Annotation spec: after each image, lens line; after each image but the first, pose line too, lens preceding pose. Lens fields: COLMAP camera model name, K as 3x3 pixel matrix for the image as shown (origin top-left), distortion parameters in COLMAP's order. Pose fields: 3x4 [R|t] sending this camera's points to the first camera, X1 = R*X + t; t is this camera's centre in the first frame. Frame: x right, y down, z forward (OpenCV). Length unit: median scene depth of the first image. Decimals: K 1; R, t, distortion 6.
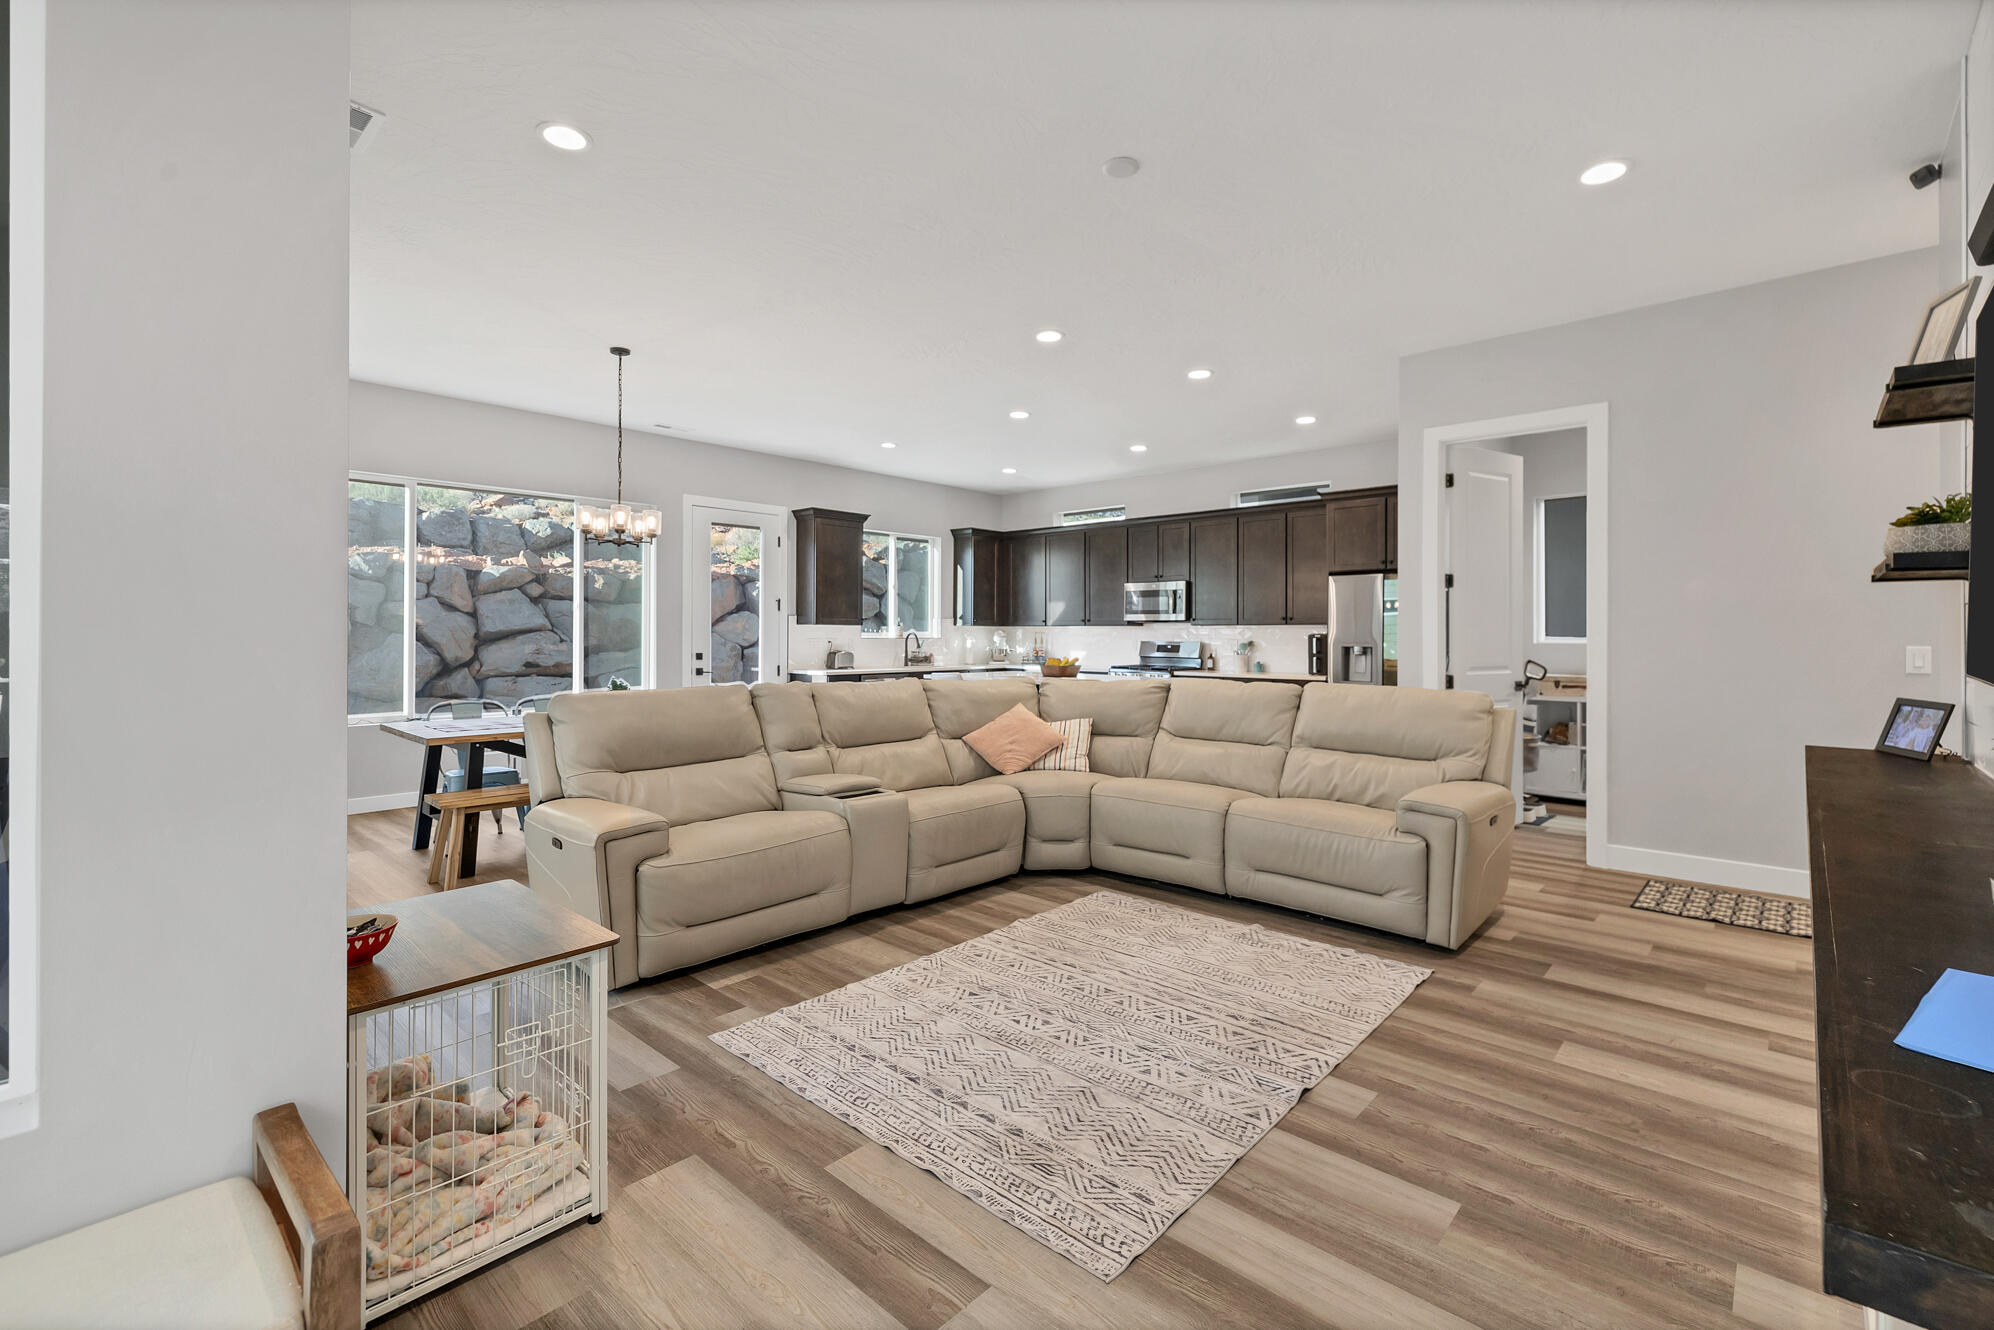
lens RADIAL K [[868.2, 0, 1009.9], [0, 868.2, 635.3], [0, 0, 1]] dist [0.007746, -0.002415]
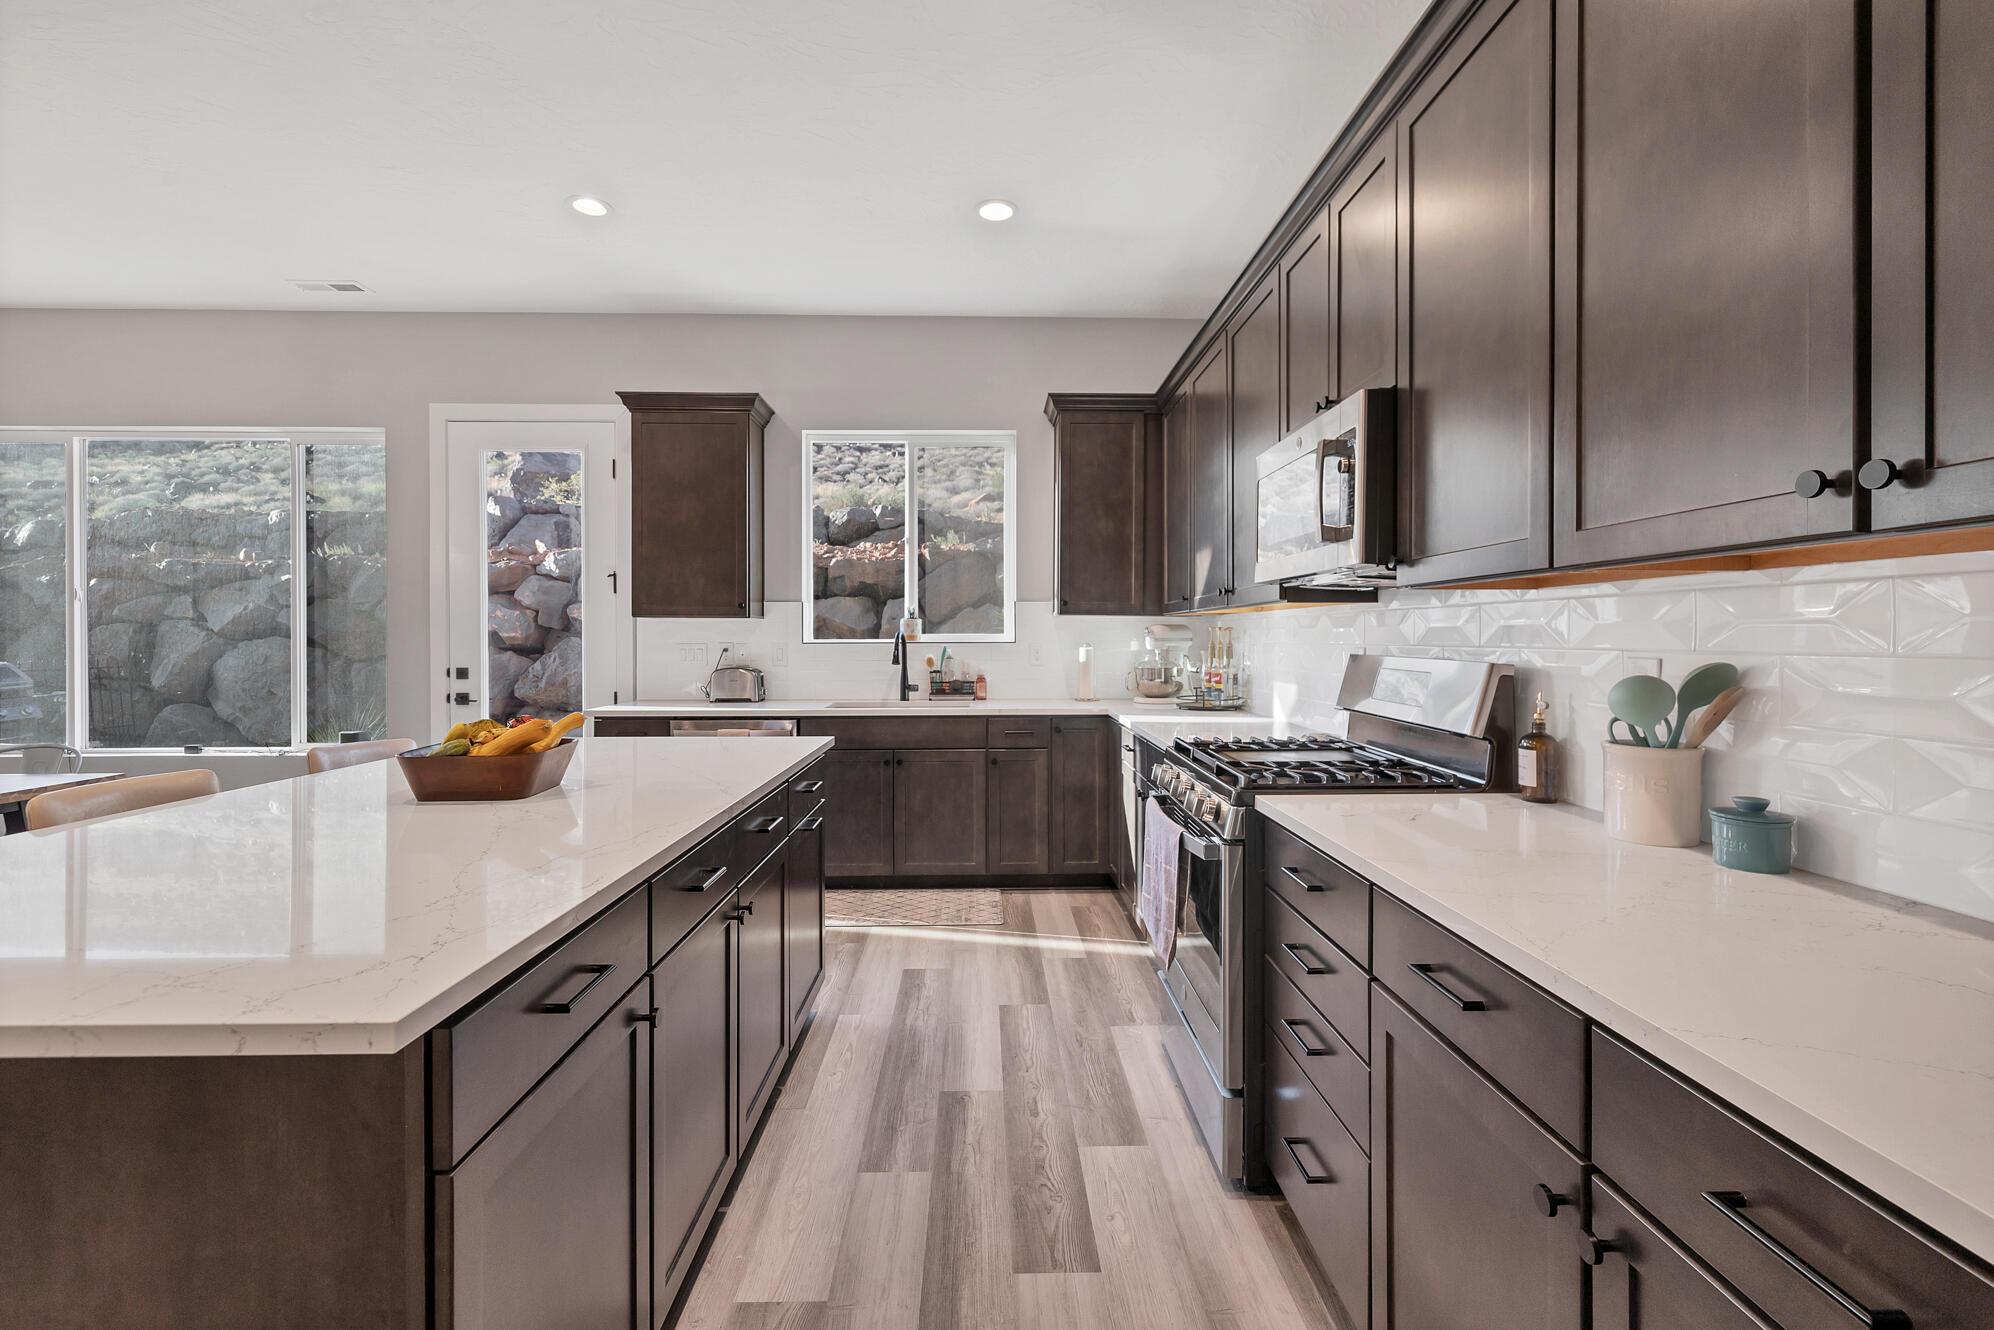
lens RADIAL K [[868.2, 0, 1018.0], [0, 868.2, 621.1], [0, 0, 1]] dist [0.007746, -0.002415]
pose [[0.690570, -0.016825, -0.723070, 0.742810], [0.002259, 0.999775, -0.021106, 0.004167], [0.723262, 0.012941, 0.690452, 1.921471]]
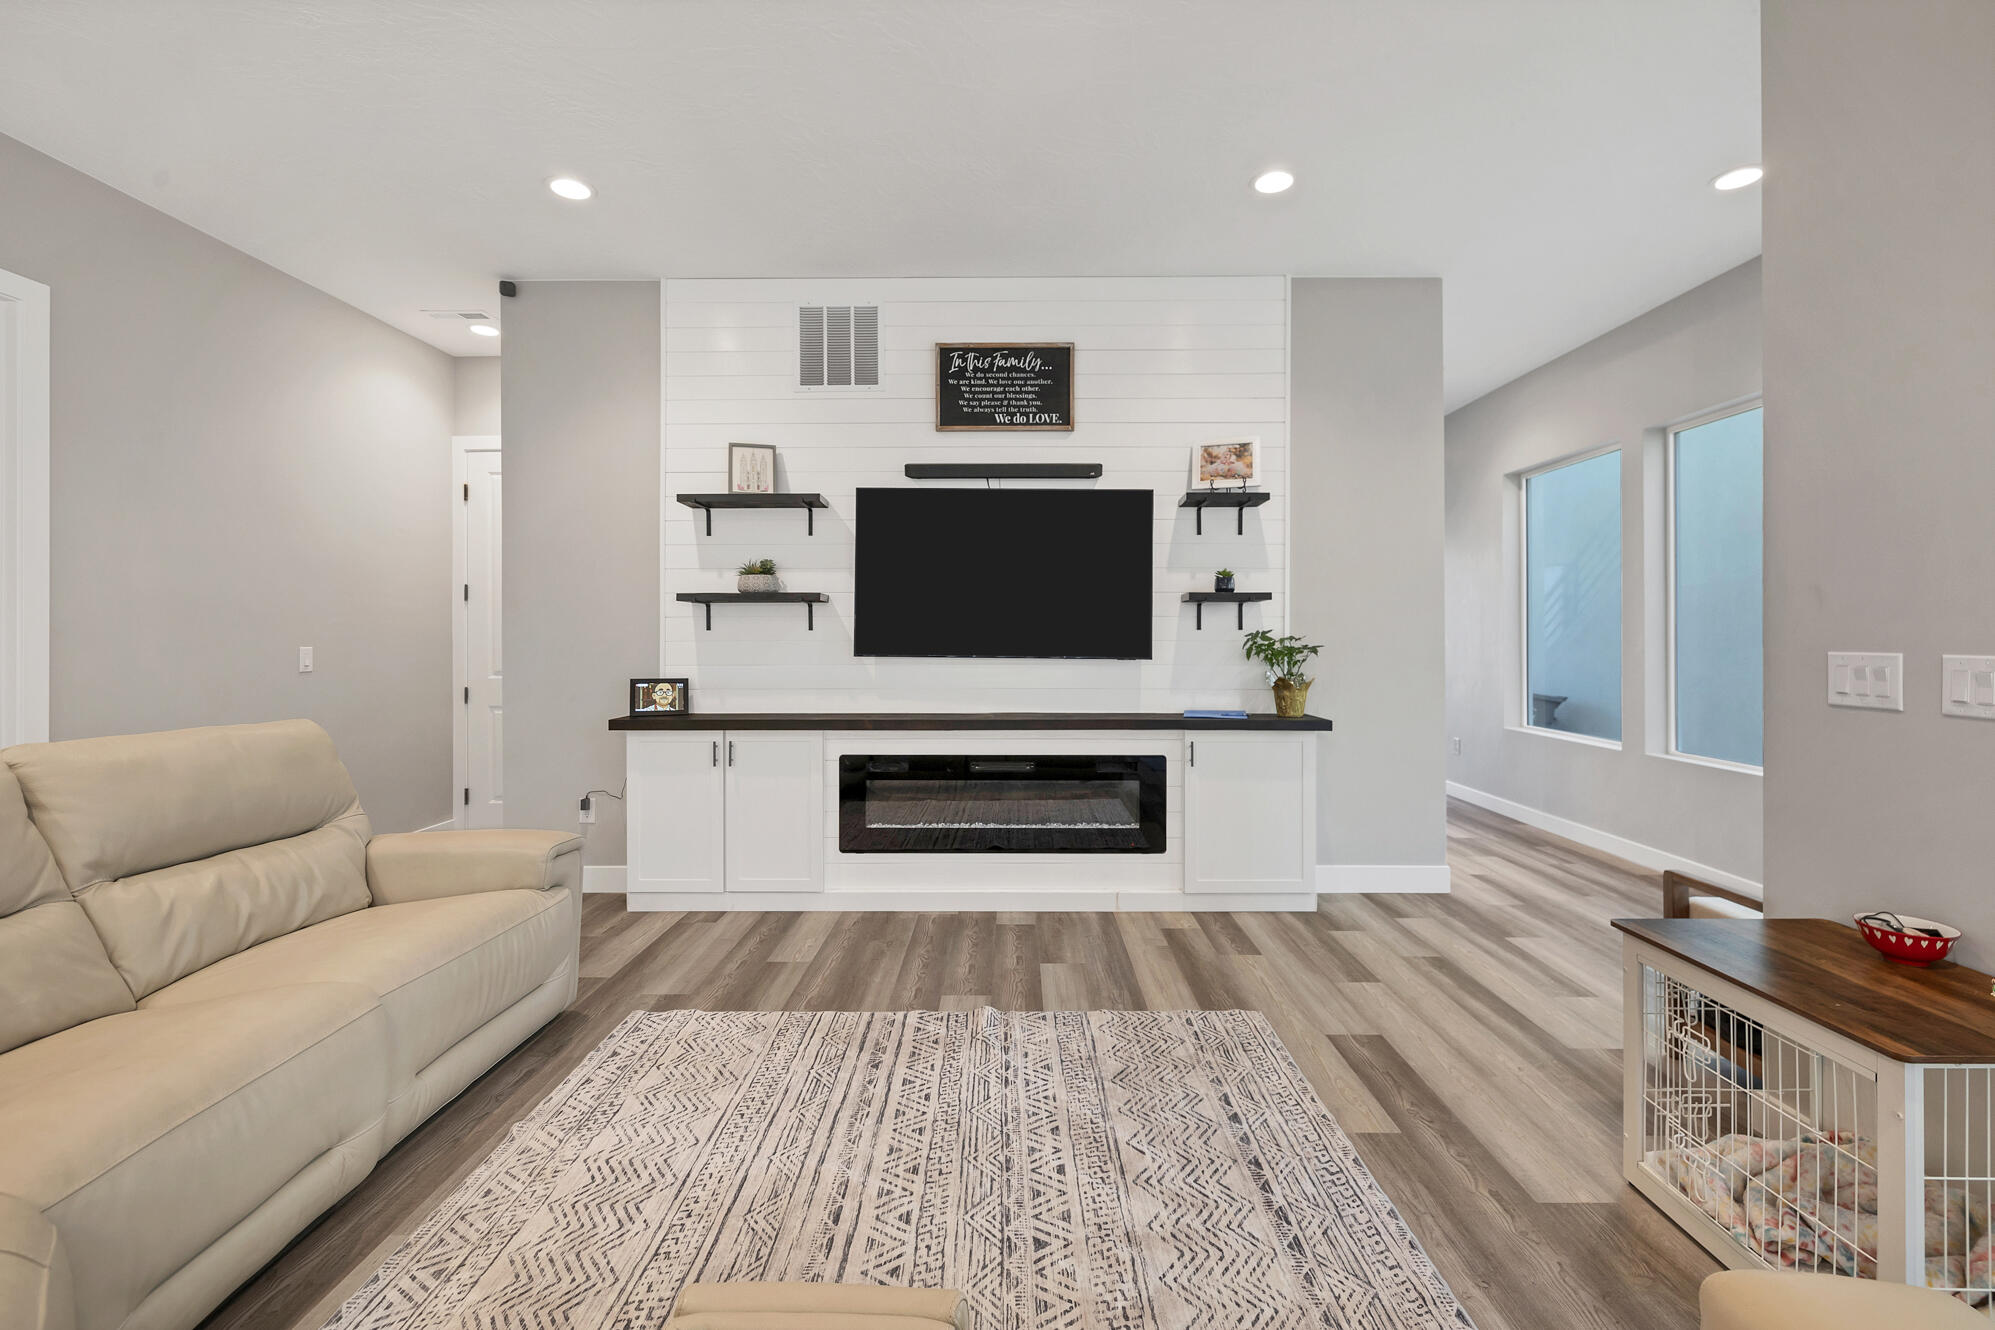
lens RADIAL K [[868.7, 0, 1007.1], [0, 868.7, 642.1], [0, 0, 1]] dist [0.007746, -0.002415]
pose [[-0.665418, -0.003399, 0.746463, -0.400655], [0.000546, 0.999987, 0.005040, 0.001051], [-0.746471, 0.003761, -0.665407, 1.204756]]
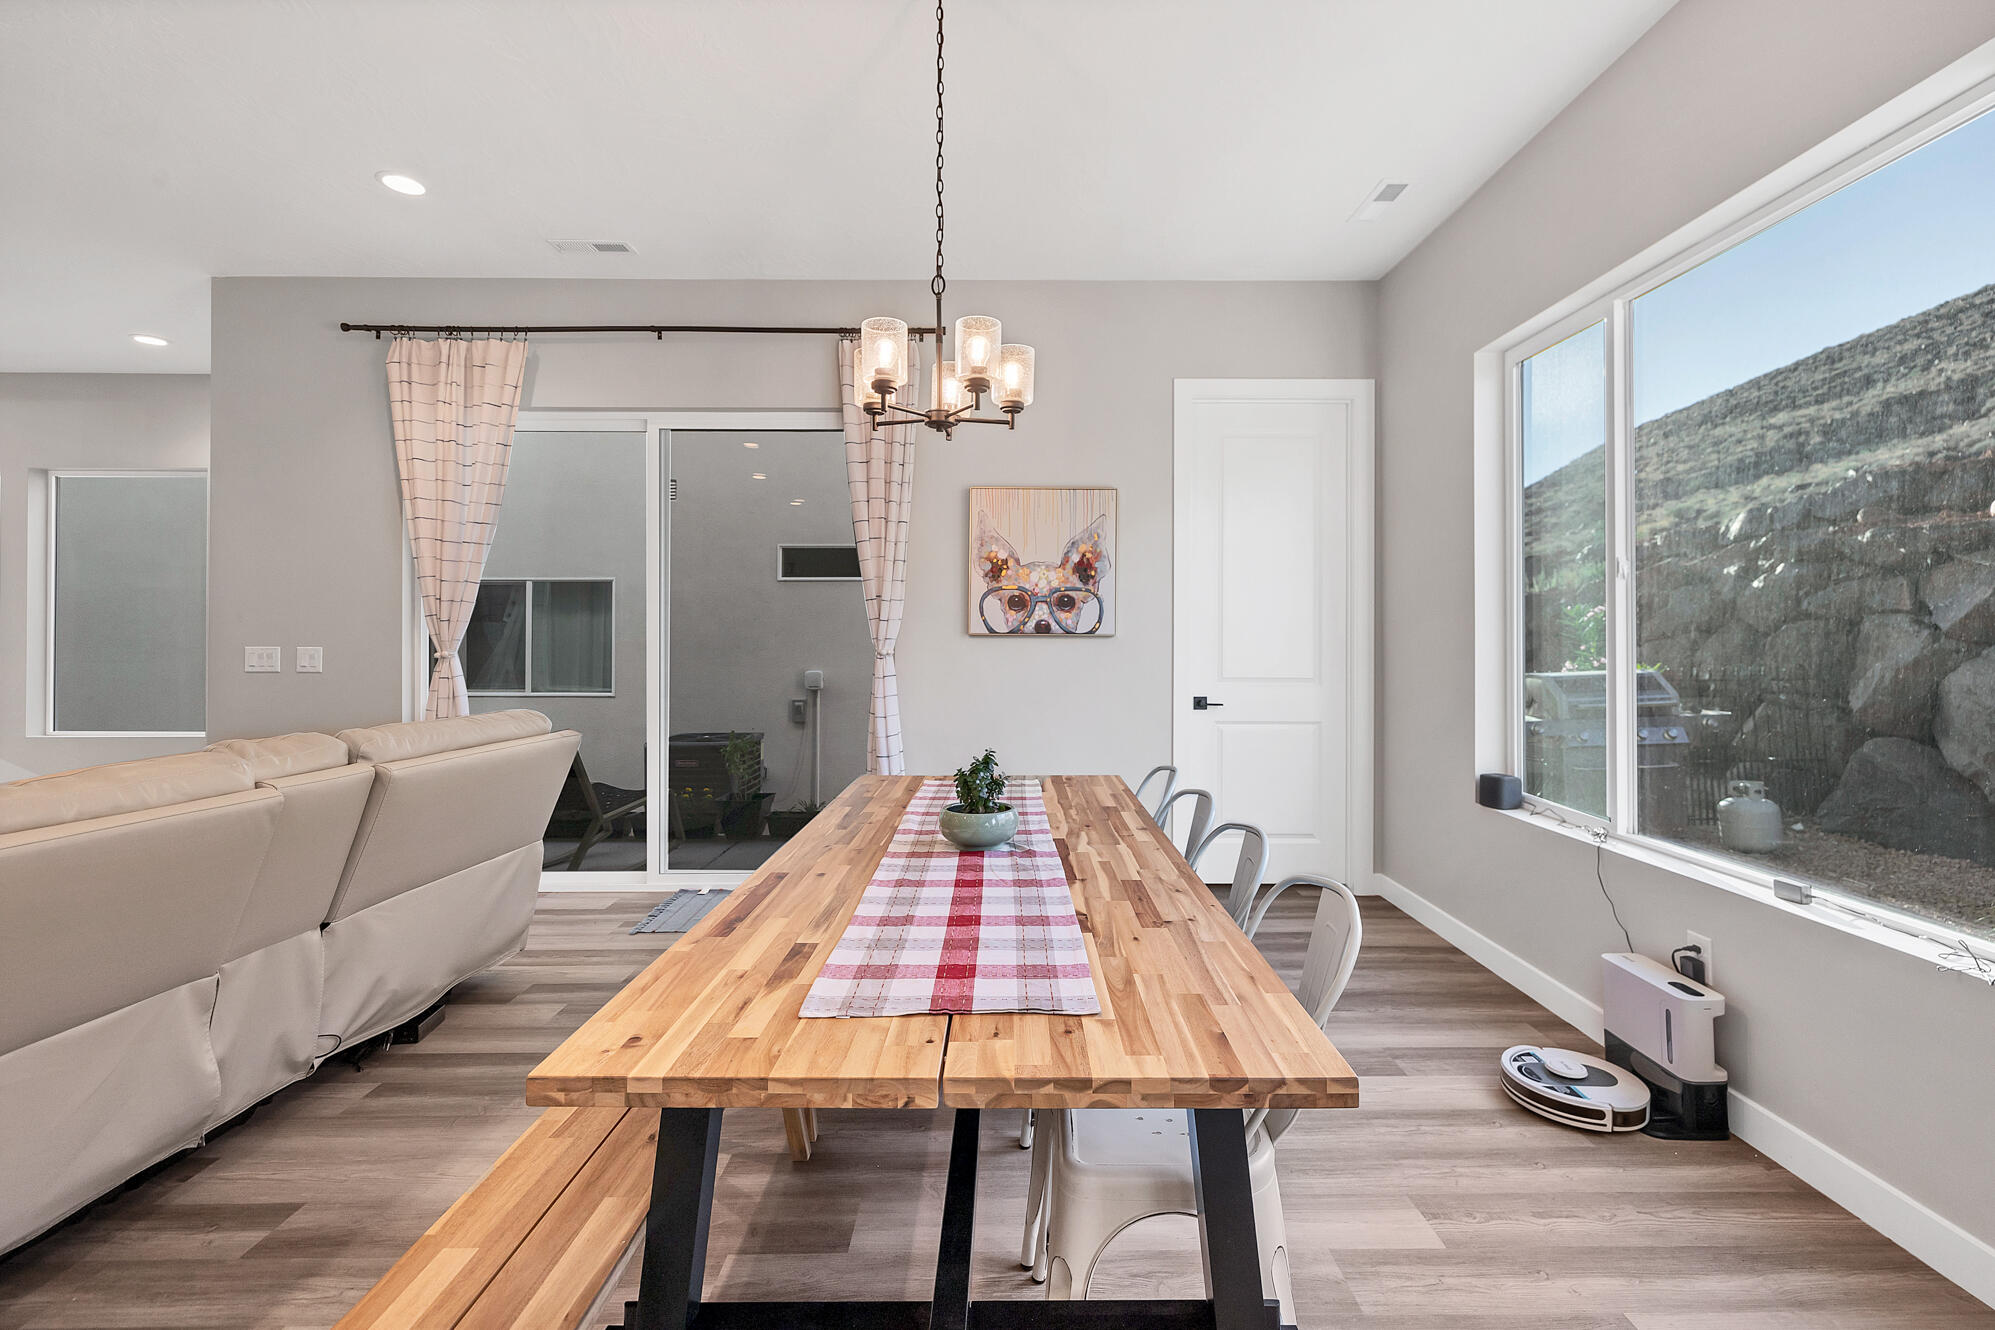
lens RADIAL K [[868.7, 0, 988.5], [0, 868.7, 650.0], [0, 0, 1]] dist [0.007746, -0.002415]
pose [[-0.744675, 0.006457, -0.667396, -0.293785], [-0.002499, 0.999919, 0.012462, -0.003017], [0.667422, 0.010948, -0.744599, 2.007646]]
